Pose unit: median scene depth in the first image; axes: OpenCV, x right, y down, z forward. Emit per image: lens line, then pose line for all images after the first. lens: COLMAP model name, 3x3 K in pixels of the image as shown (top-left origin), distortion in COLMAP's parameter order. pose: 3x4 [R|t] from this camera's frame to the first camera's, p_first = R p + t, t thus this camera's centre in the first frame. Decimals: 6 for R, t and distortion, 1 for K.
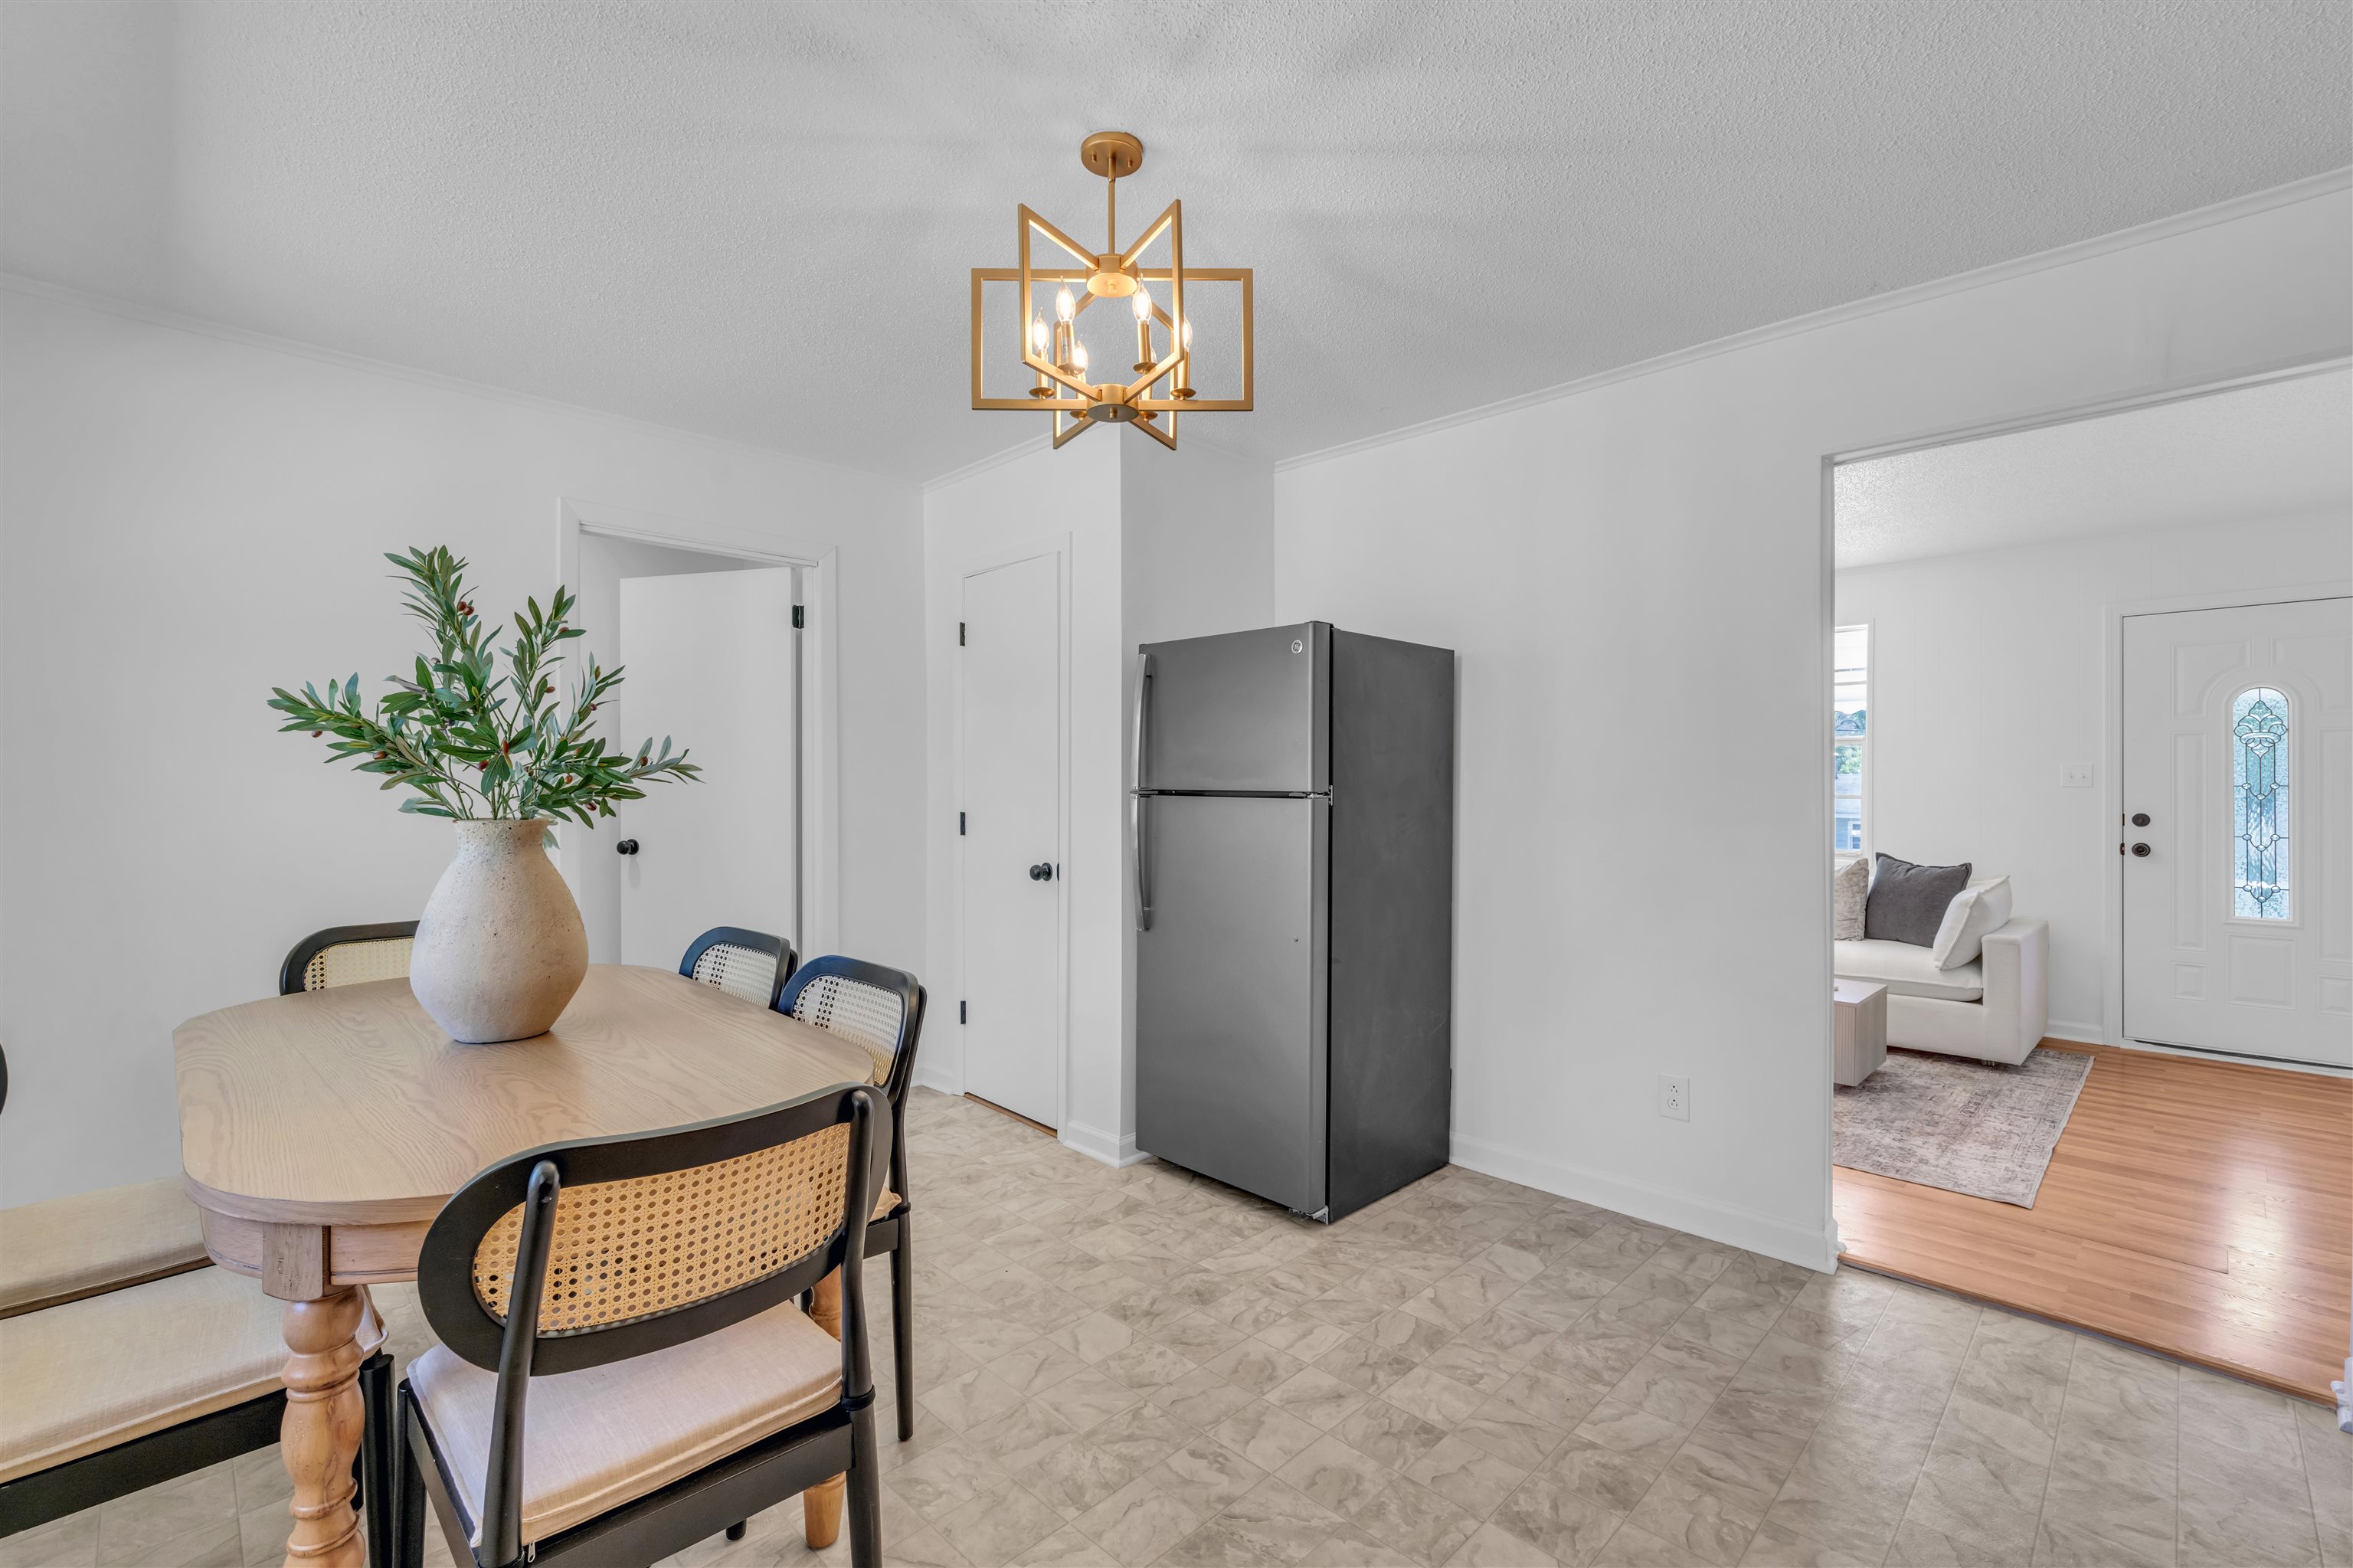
lens RADIAL K [[1023.0, 0, 1173.2], [0, 1023.0, 776.4], [0, 0, 1]] dist [0.000623, 0.000193]
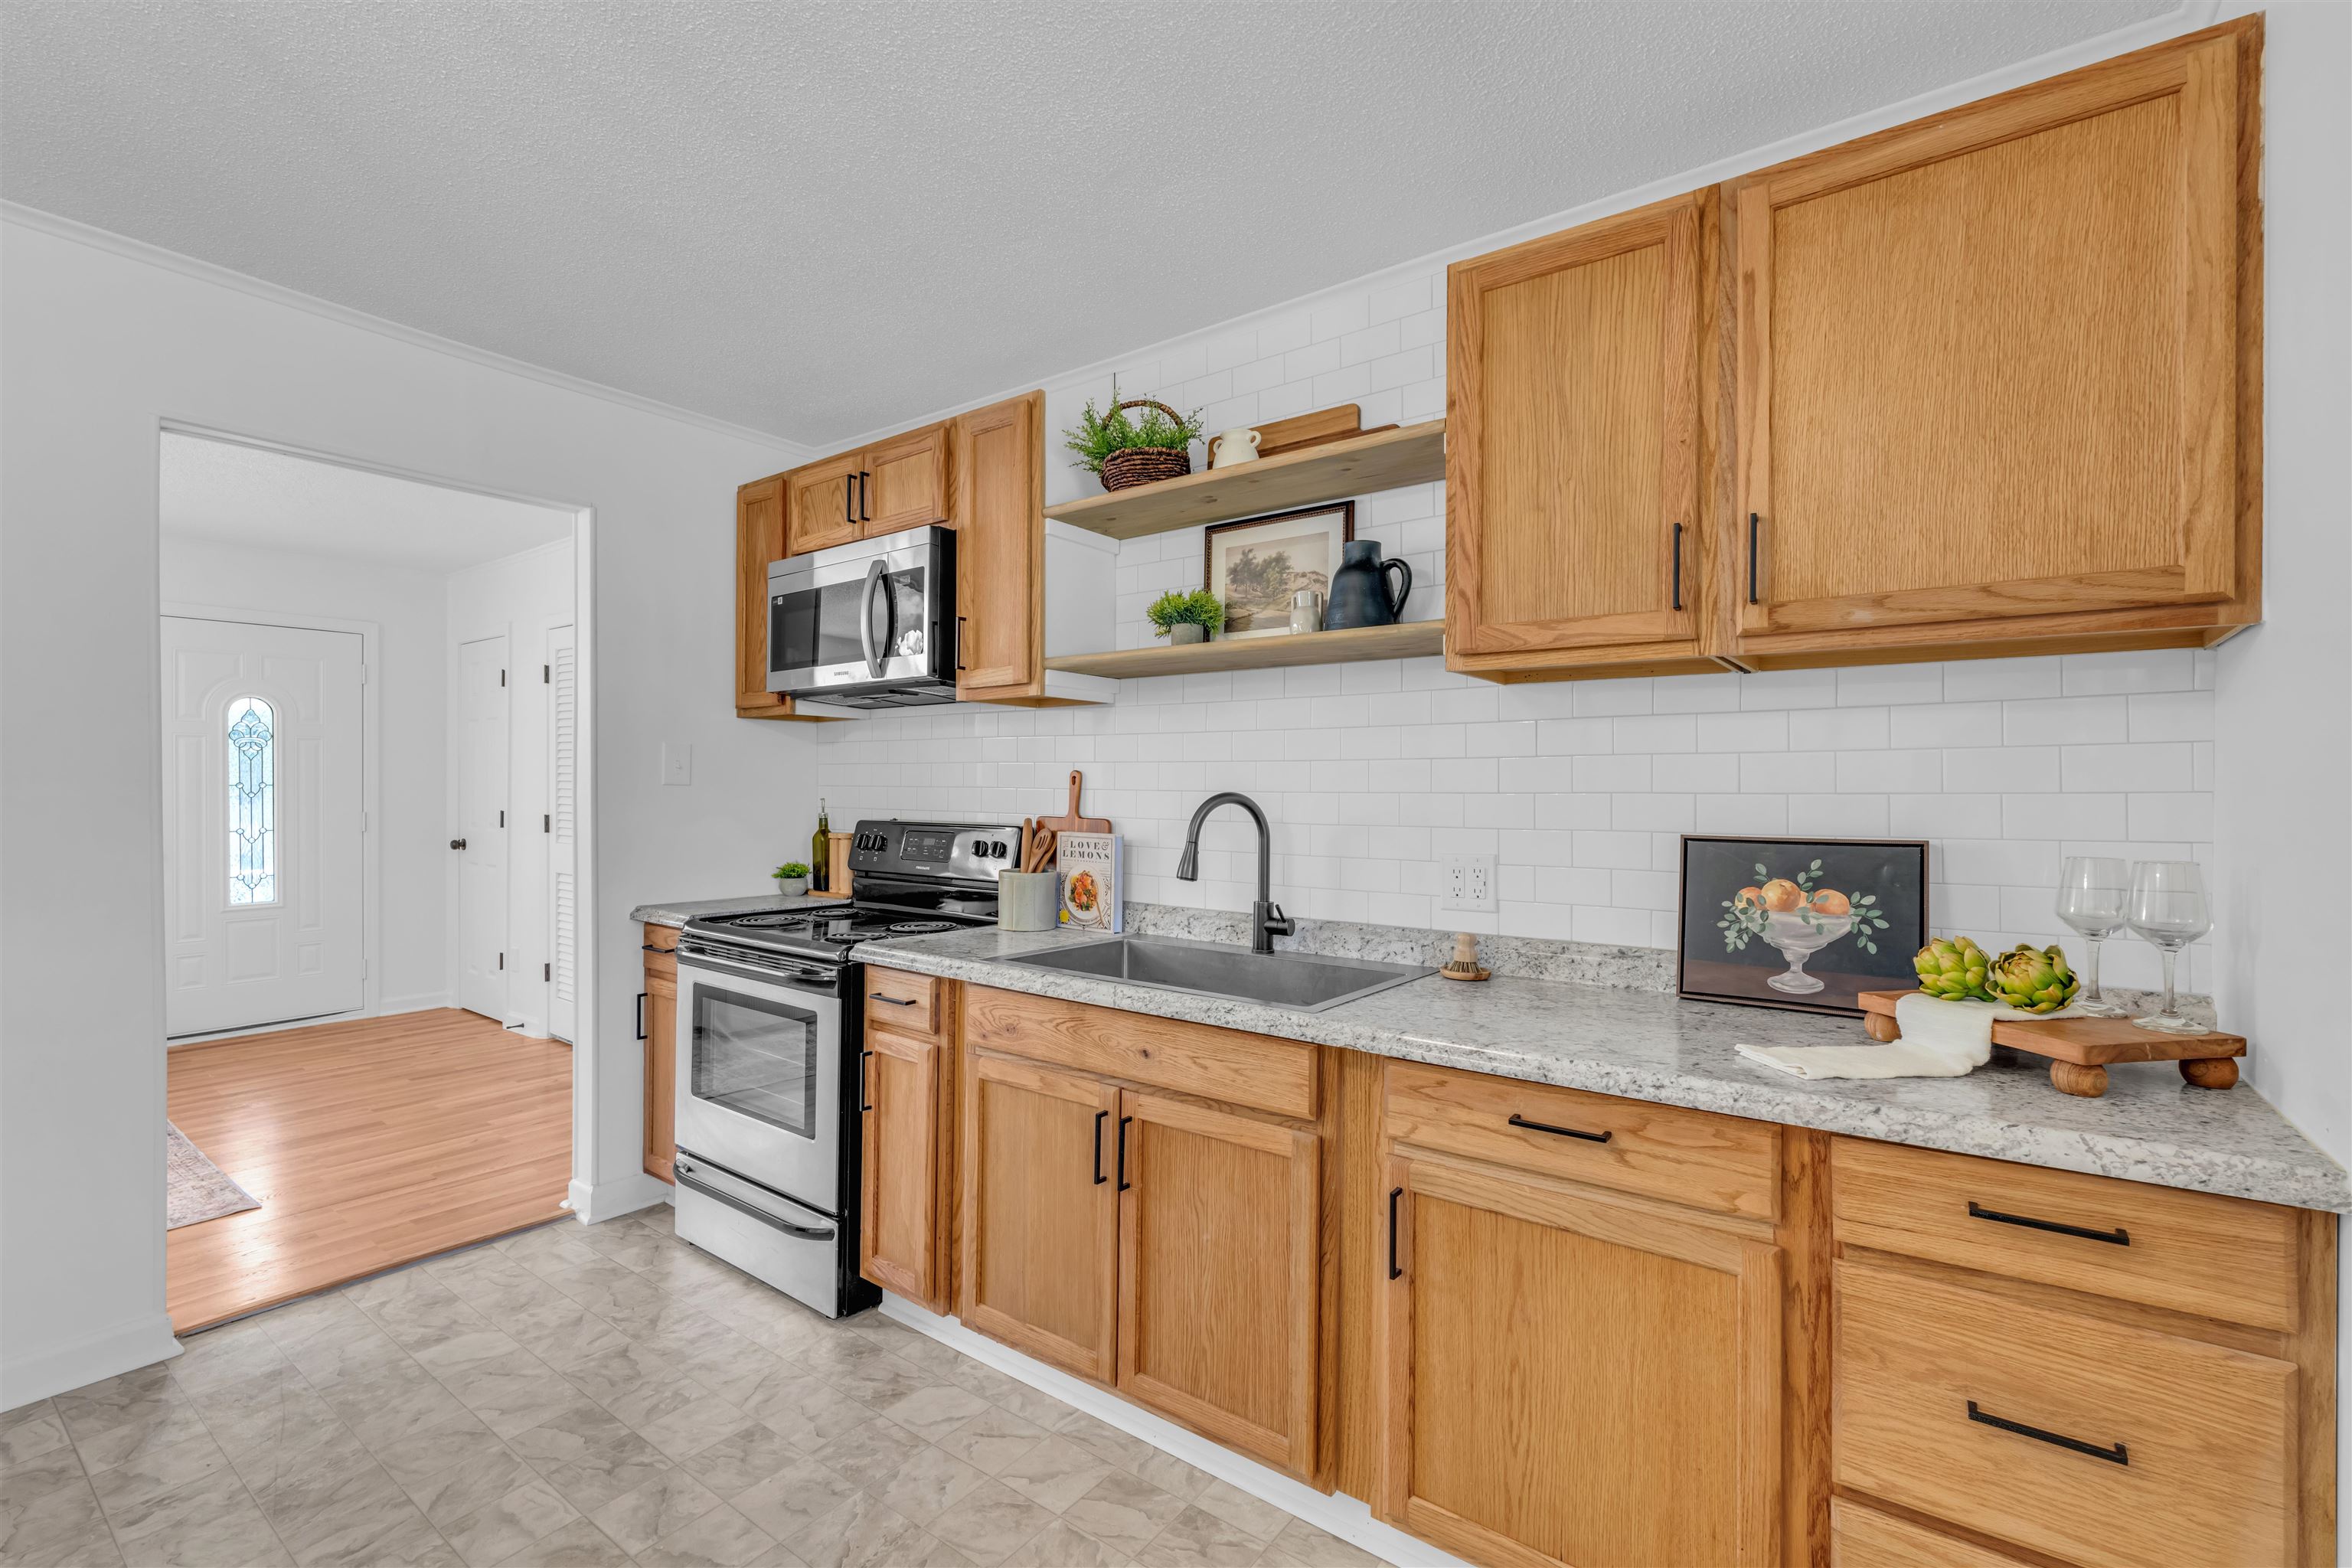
lens RADIAL K [[1022.5, 0, 1172.9], [0, 1022.5, 786.4], [0, 0, 1]] dist [0.000623, 0.000193]
pose [[-0.140177, -0.011581, 0.990059, -0.355666], [-0.012159, 0.999876, 0.009975, -0.023664], [-0.990052, -0.010640, -0.140300, 0.287025]]
